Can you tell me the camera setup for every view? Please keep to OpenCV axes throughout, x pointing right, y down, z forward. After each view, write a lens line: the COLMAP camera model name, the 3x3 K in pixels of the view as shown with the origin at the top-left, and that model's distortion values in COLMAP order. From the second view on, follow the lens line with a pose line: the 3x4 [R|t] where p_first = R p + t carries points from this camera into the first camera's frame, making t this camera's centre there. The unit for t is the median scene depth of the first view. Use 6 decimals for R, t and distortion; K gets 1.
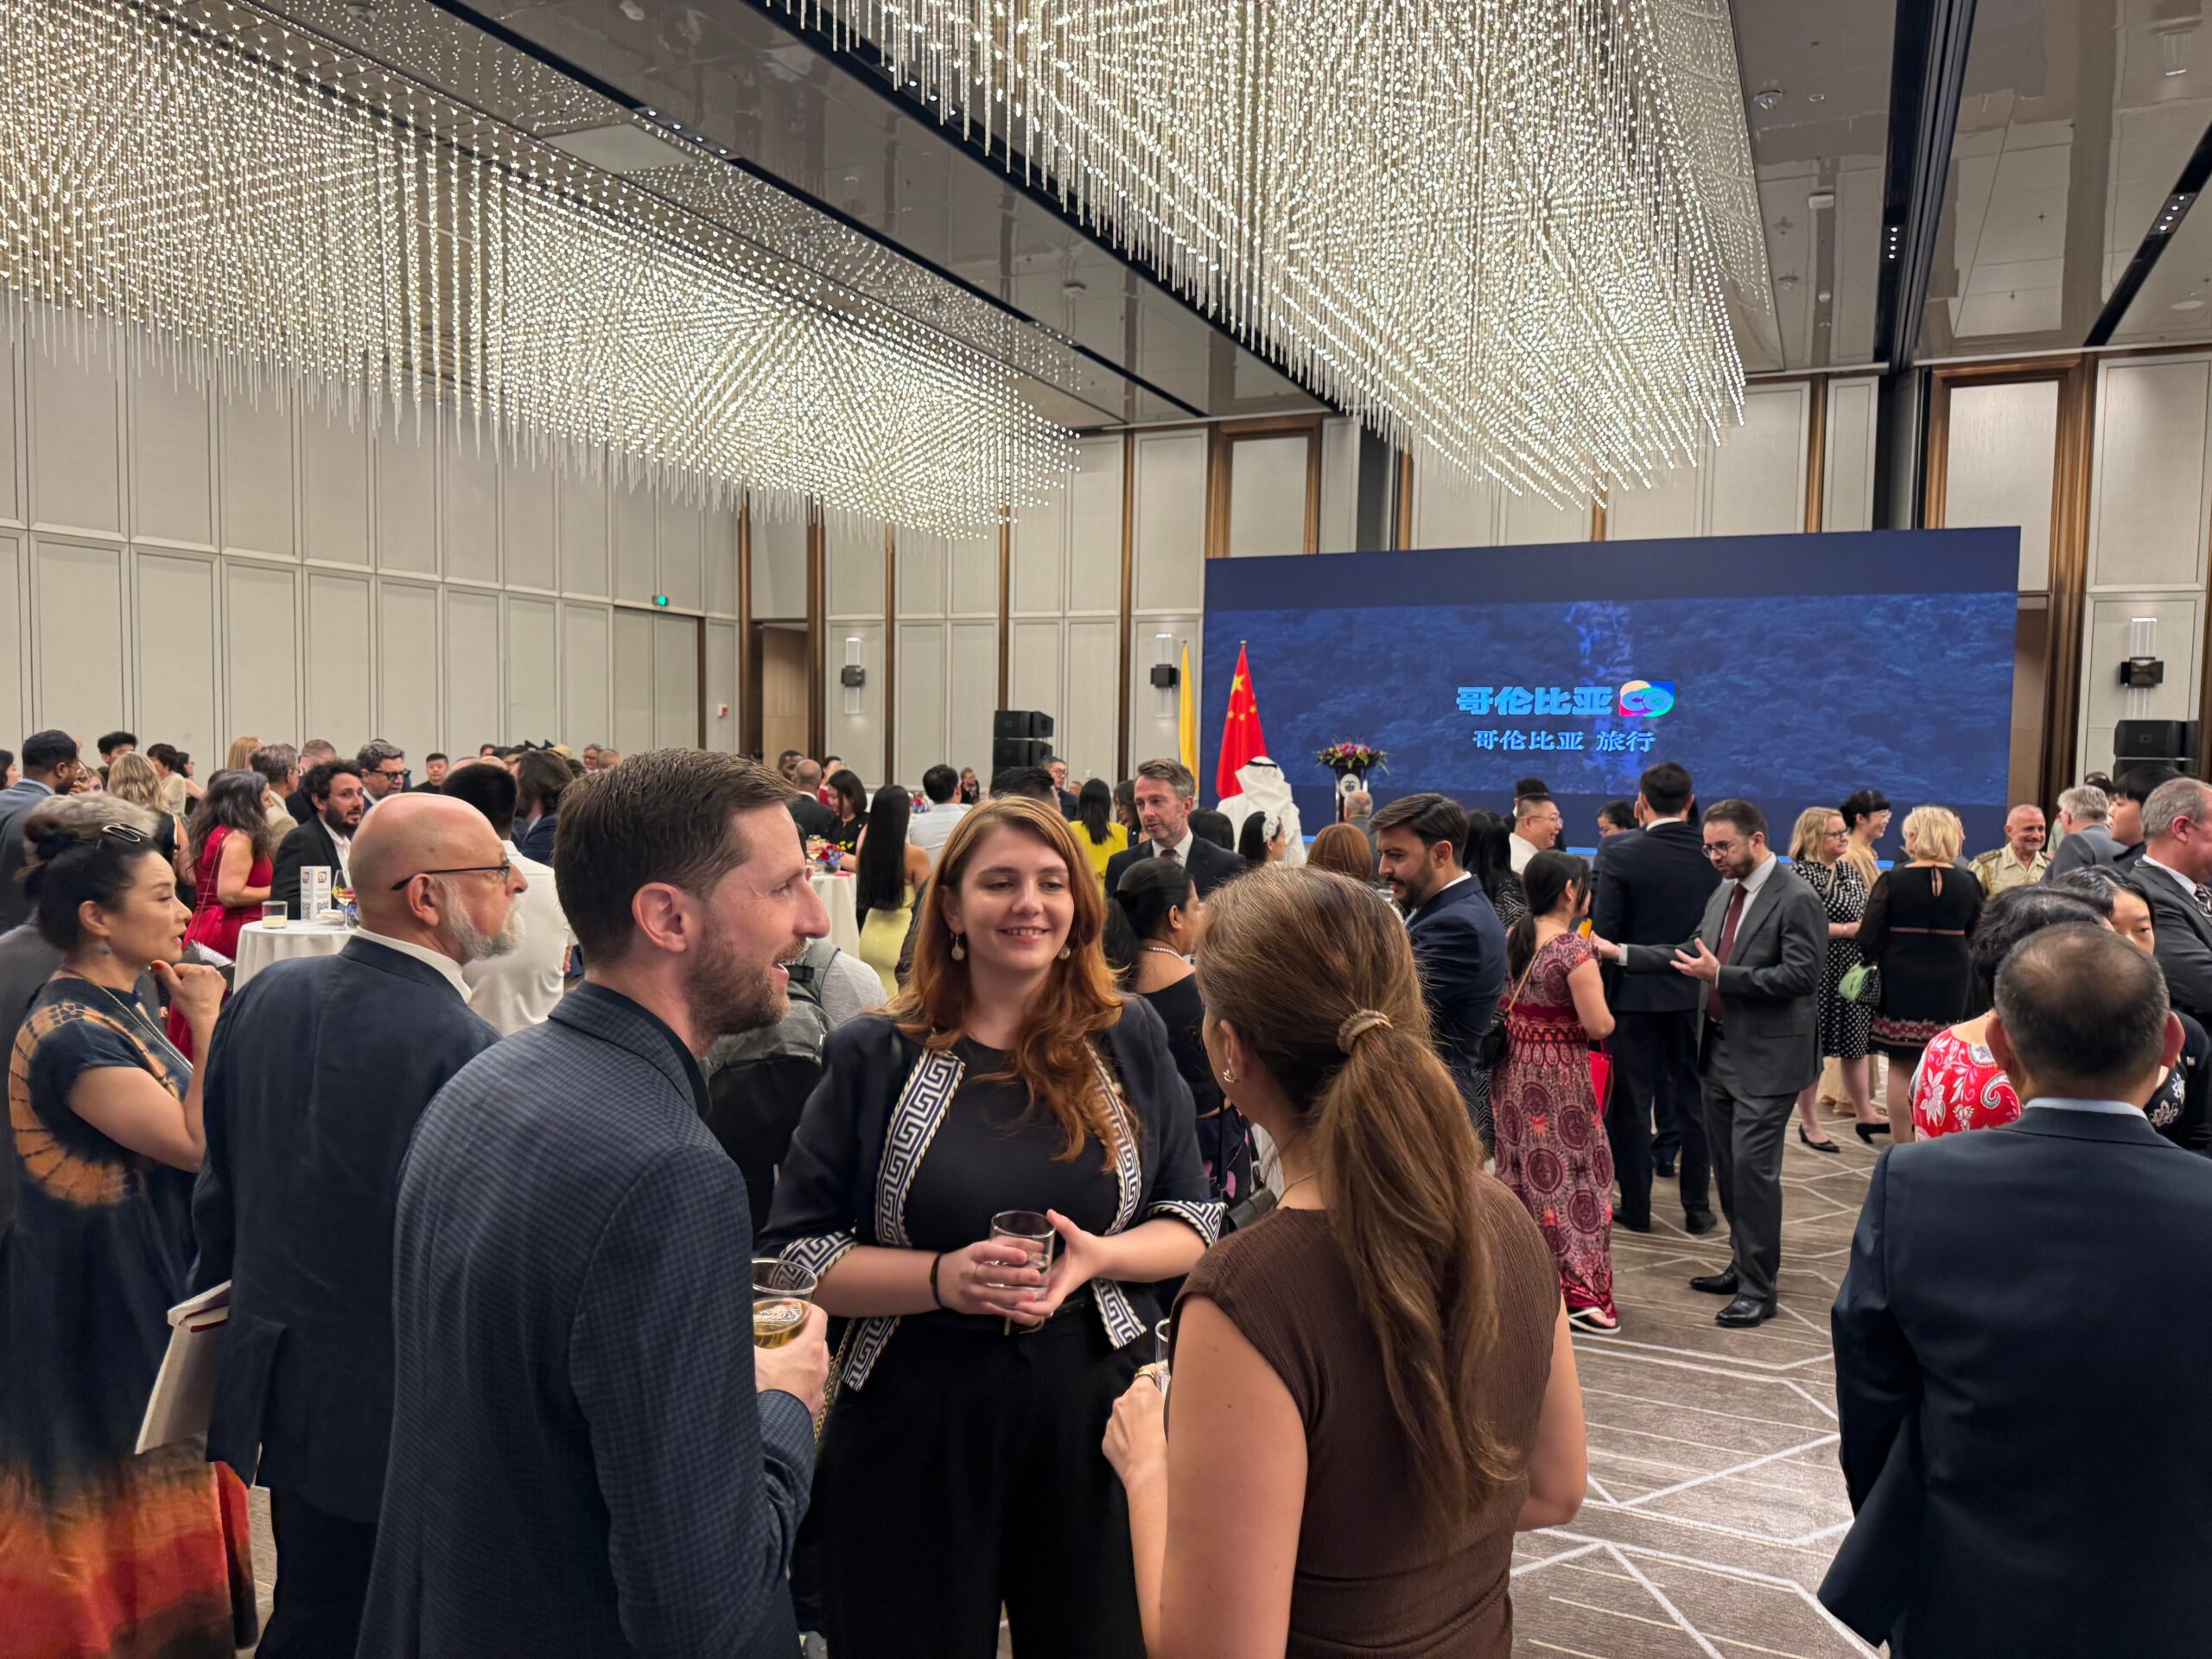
lens RADIAL K [[1581.8, 0, 1106.0], [0, 1581.8, 829.5], [0, 0, 1]] dist [0.009668, -0.006784]
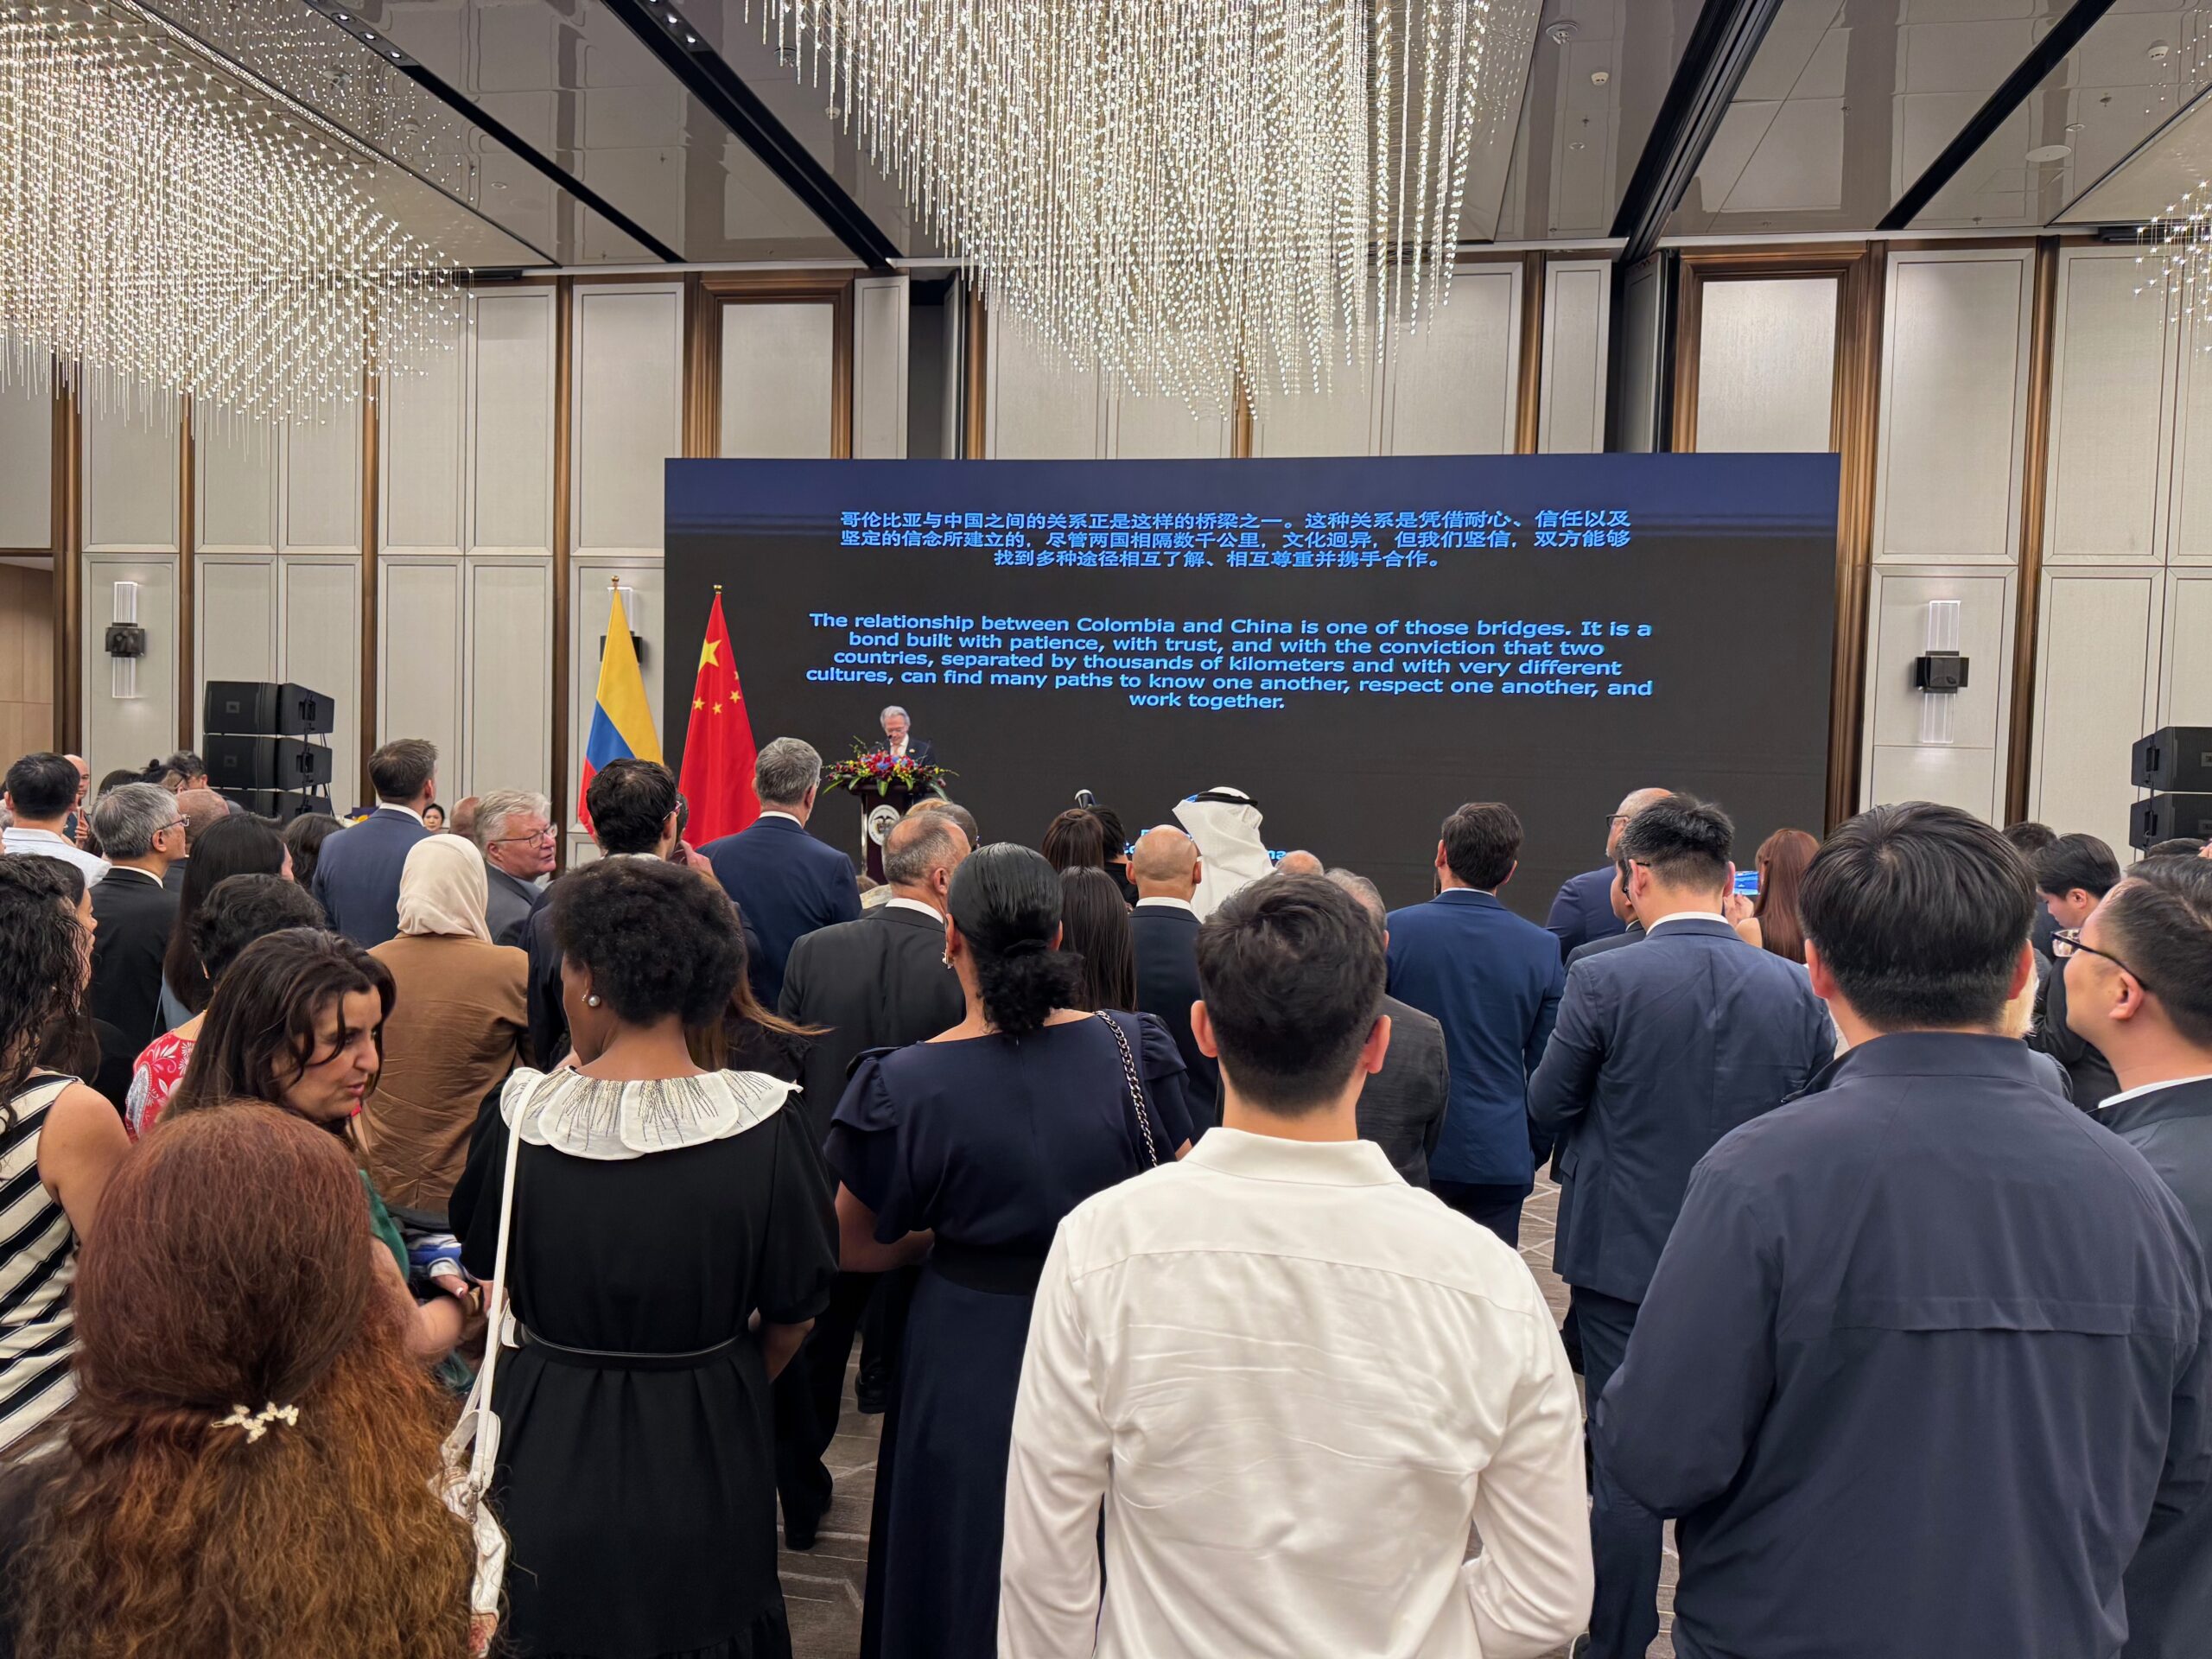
lens RADIAL K [[1581.8, 0, 1106.0], [0, 1581.8, 829.5], [0, 0, 1]] dist [0.009668, -0.006784]
pose [[0.963040, -0.000610, 0.269356, 0.065658], [0.002608, 0.999972, -0.007060, -0.018684], [-0.269344, 0.007501, 0.963015, 0.360439]]
